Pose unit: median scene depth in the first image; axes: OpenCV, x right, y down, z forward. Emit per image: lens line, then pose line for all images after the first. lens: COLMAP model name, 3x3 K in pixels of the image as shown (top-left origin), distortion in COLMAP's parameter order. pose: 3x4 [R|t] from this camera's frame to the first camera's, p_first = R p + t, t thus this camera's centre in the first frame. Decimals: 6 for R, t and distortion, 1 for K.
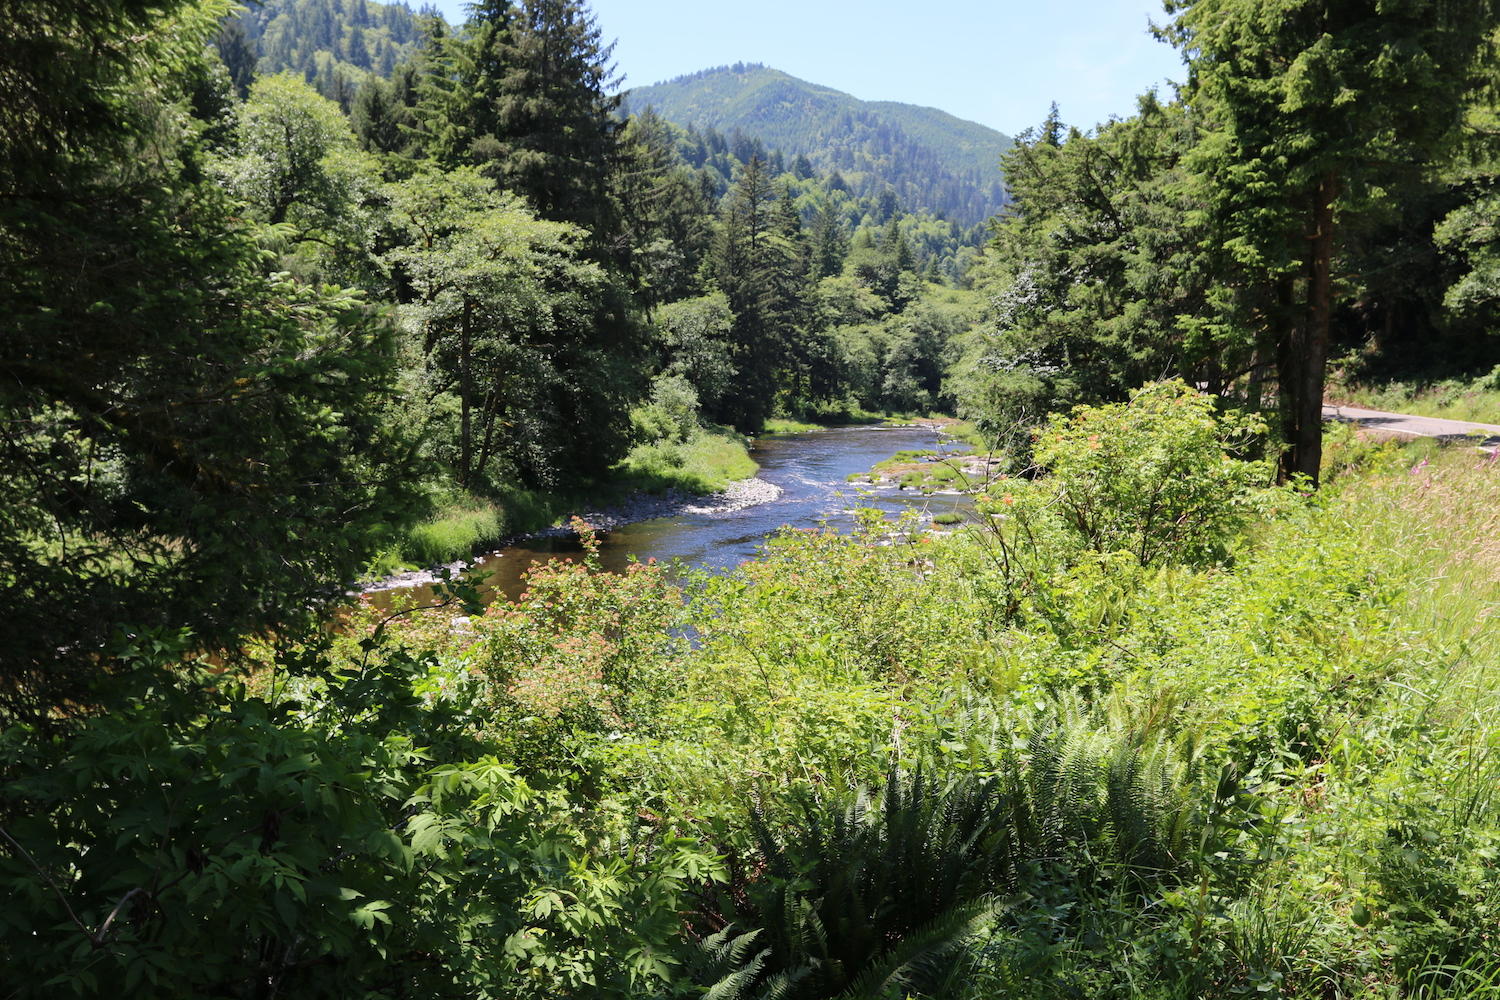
lens RADIAL K [[1245.0, 0, 750.0], [0, 1245.0, 500.0], [0, 0, 1]] dist [-0.115797, -0.005002]
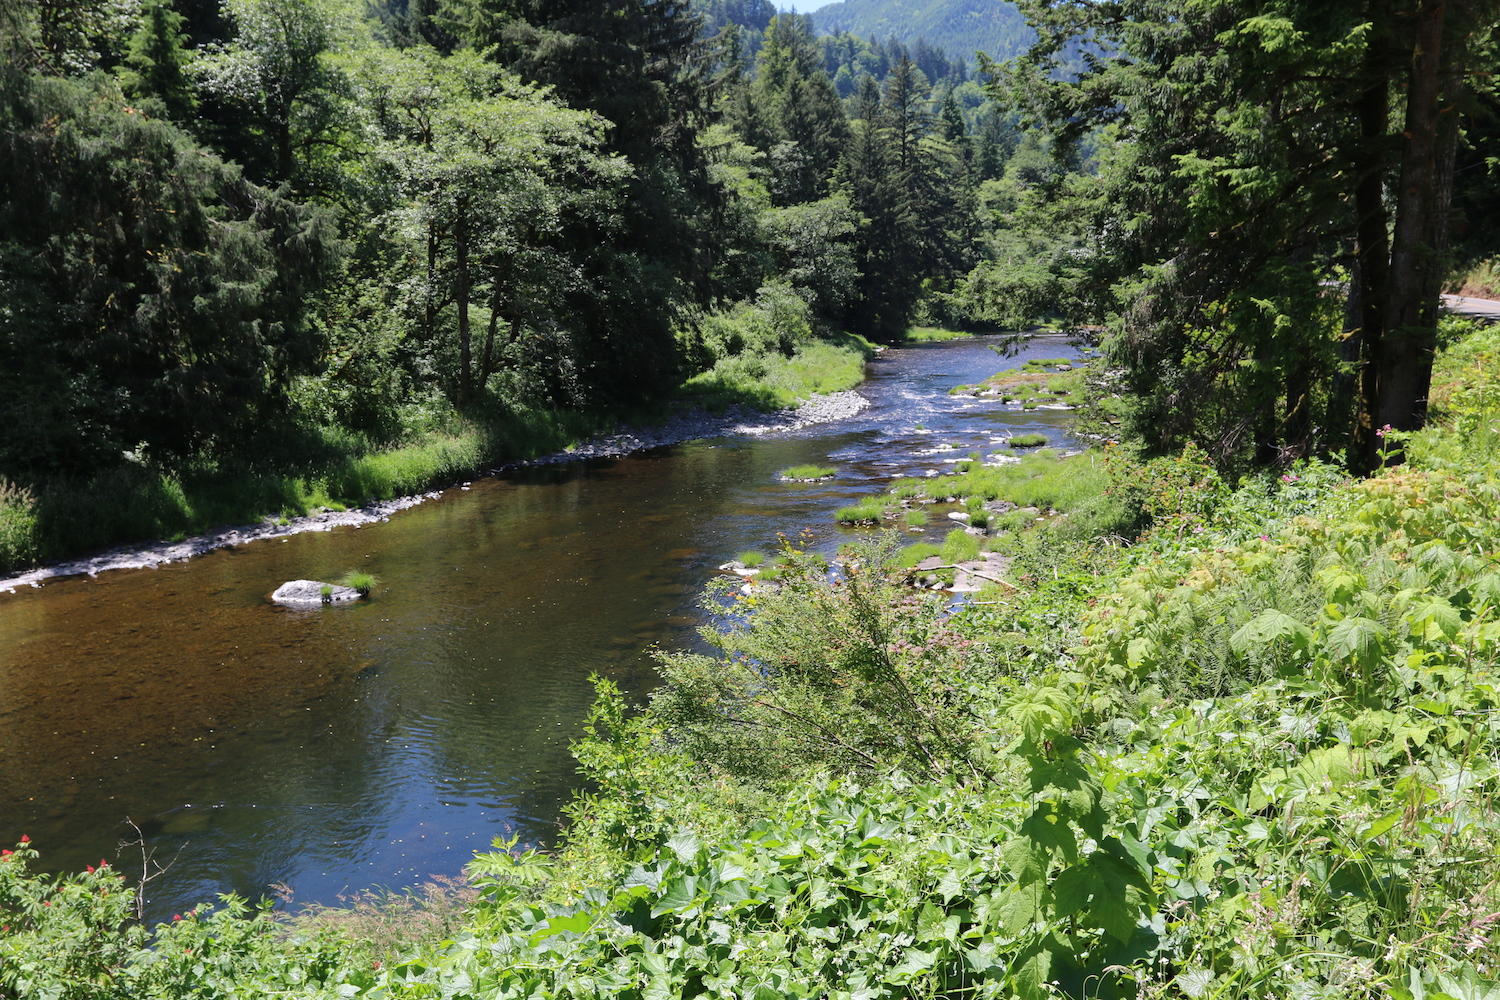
lens RADIAL K [[1176.3, 0, 744.4], [0, 1176.3, 497.1], [0, 0, 1]] dist [-0.111842, 0.071026]
pose [[0.985977, 0.009332, -0.166619, 0.087794], [0.003774, 0.996933, 0.078172, -0.008874], [0.166837, -0.077705, 0.982918, 0.140783]]
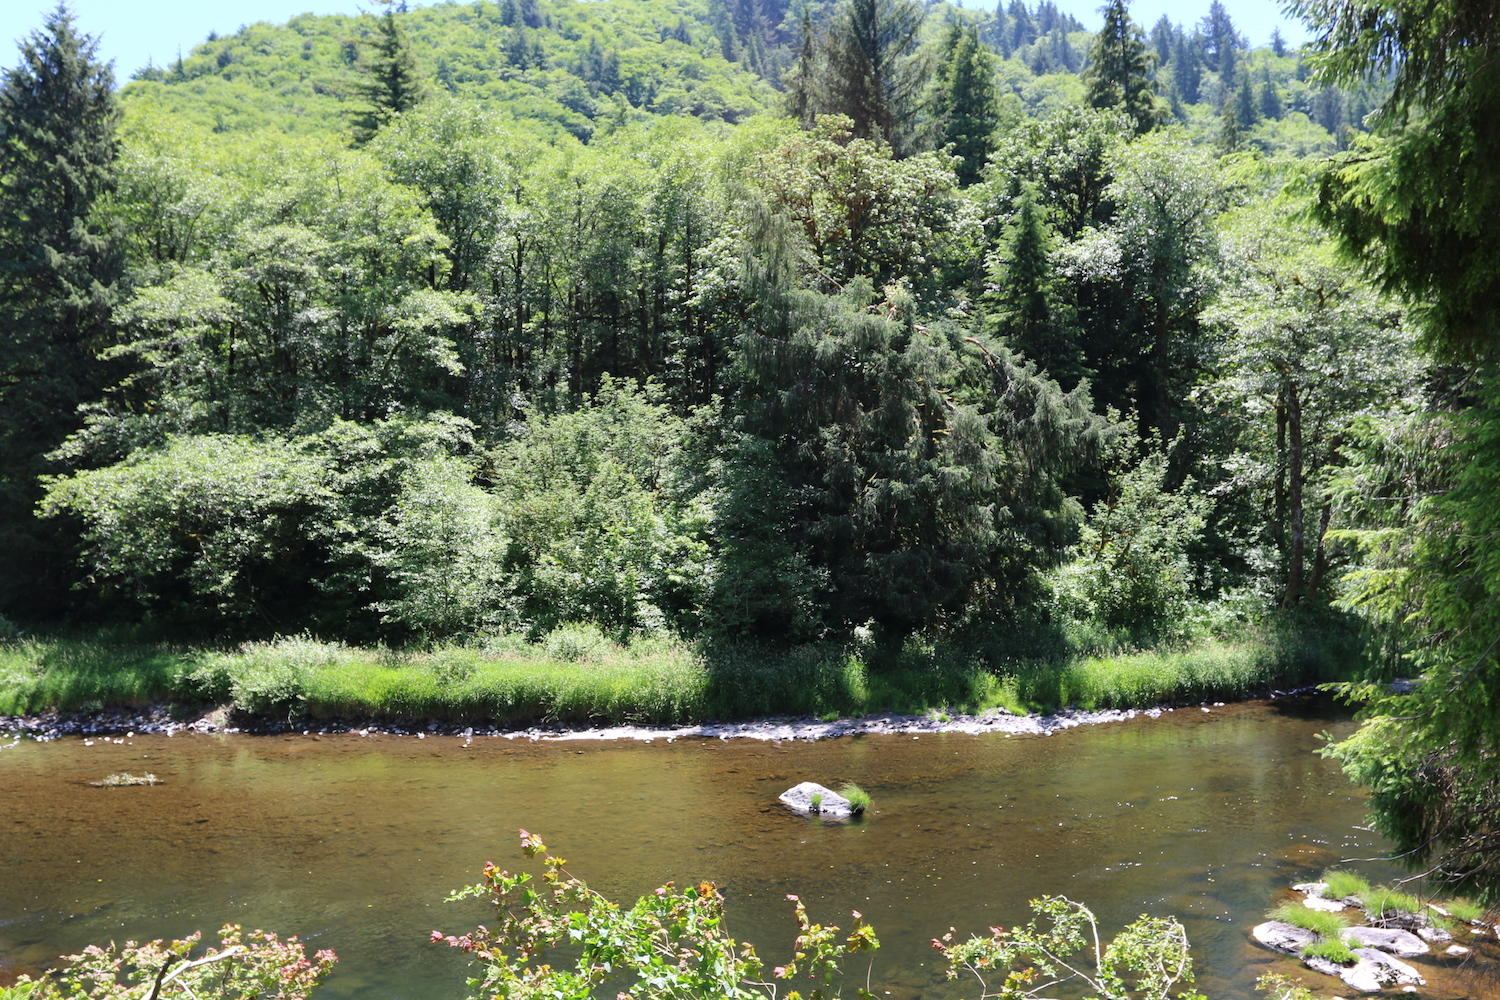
lens RADIAL K [[1176.3, 0, 744.4], [0, 1176.3, 497.1], [0, 0, 1]] dist [-0.111842, 0.071026]
pose [[0.475580, -0.009657, -0.879619, 0.178202], [-0.064640, 0.996853, -0.045892, -0.020845], [0.877294, 0.078684, 0.473460, 0.283734]]
